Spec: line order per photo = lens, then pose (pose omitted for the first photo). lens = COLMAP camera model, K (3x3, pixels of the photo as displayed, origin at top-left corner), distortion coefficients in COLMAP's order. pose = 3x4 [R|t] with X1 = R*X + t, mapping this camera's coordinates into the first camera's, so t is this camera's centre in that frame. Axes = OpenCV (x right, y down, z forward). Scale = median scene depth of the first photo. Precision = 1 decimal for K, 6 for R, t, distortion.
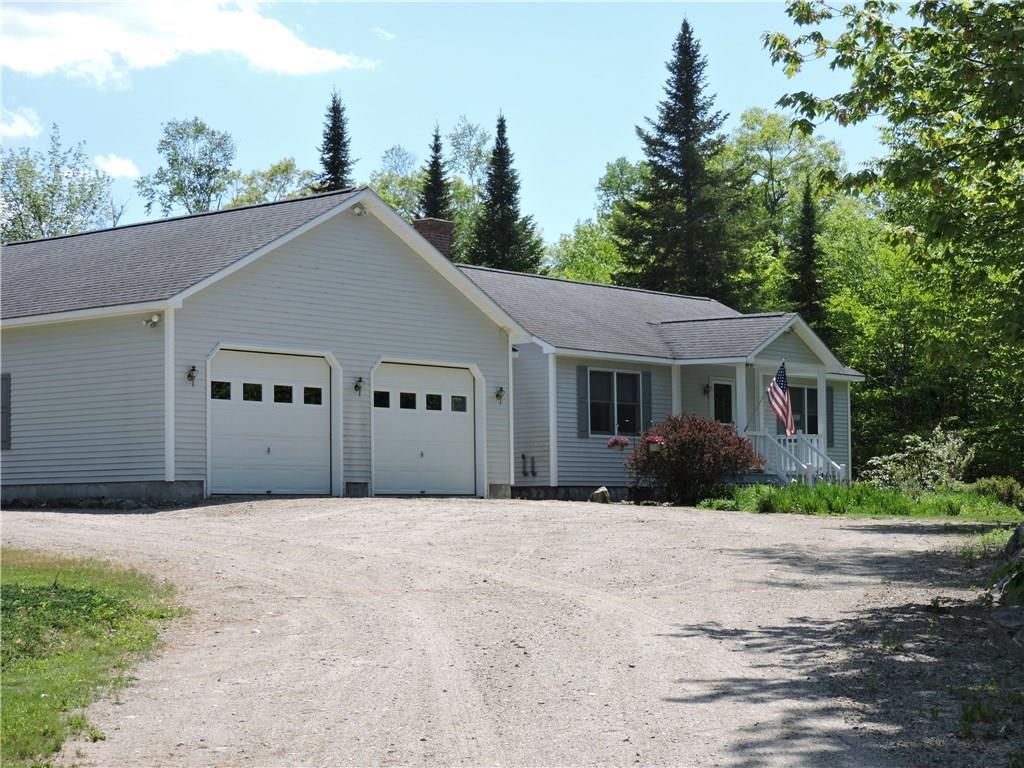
lens RADIAL K [[1999.1, 0, 512.0], [0, 1999.1, 384.0], [0, 0, 1]] dist [-0.063656, -0.191204]
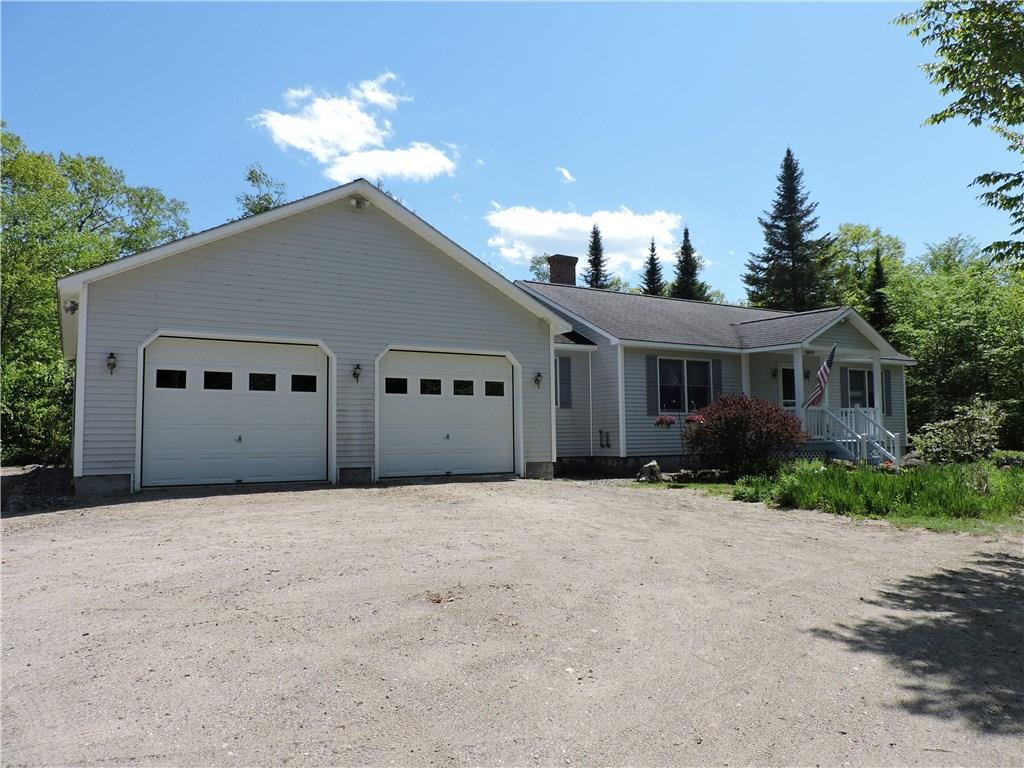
lens RADIAL K [[728.3, 0, 512.0], [0, 728.3, 384.0], [0, 0, 1]] dist [-0.019596, 0.001496]
pose [[0.942075, -0.023692, -0.334563, 0.098444], [0.023034, 0.999717, -0.005935, 0.008554], [0.334609, -0.002115, 0.942355, 0.540641]]
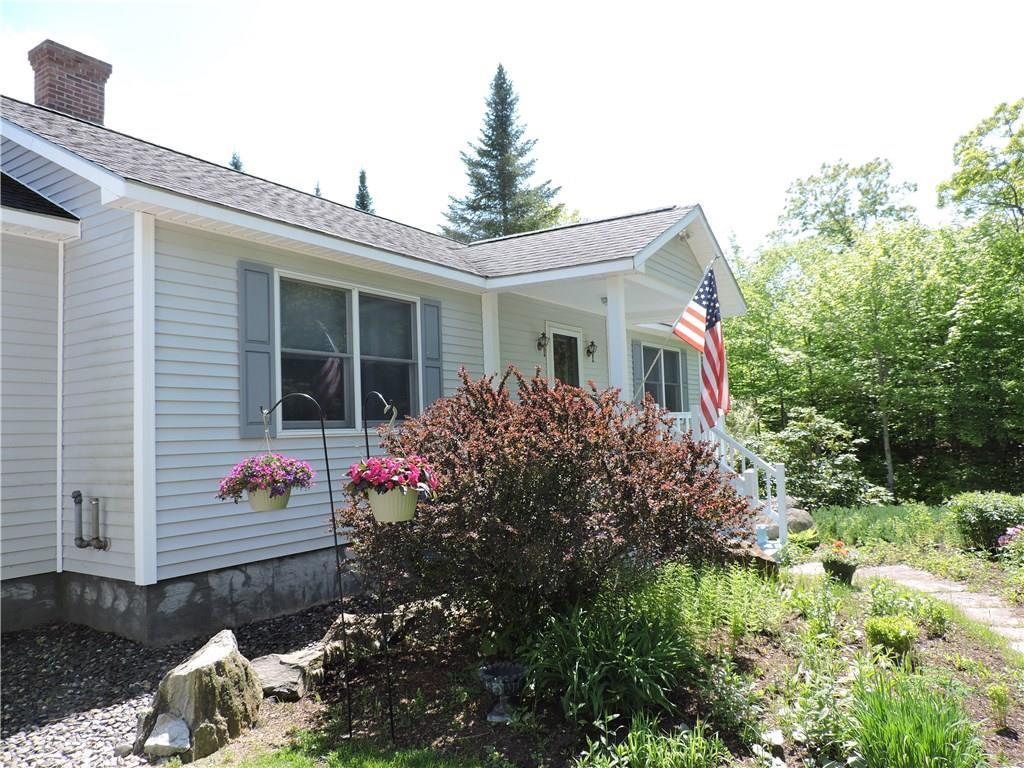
lens RADIAL K [[728.3, 0, 512.0], [0, 728.3, 384.0], [0, 0, 1]] dist [-0.019596, 0.001496]
pose [[0.995075, -0.016809, 0.097688, 0.069655], [0.017002, 0.999855, -0.001136, 0.016084], [-0.097655, 0.002791, 0.995216, 0.818088]]
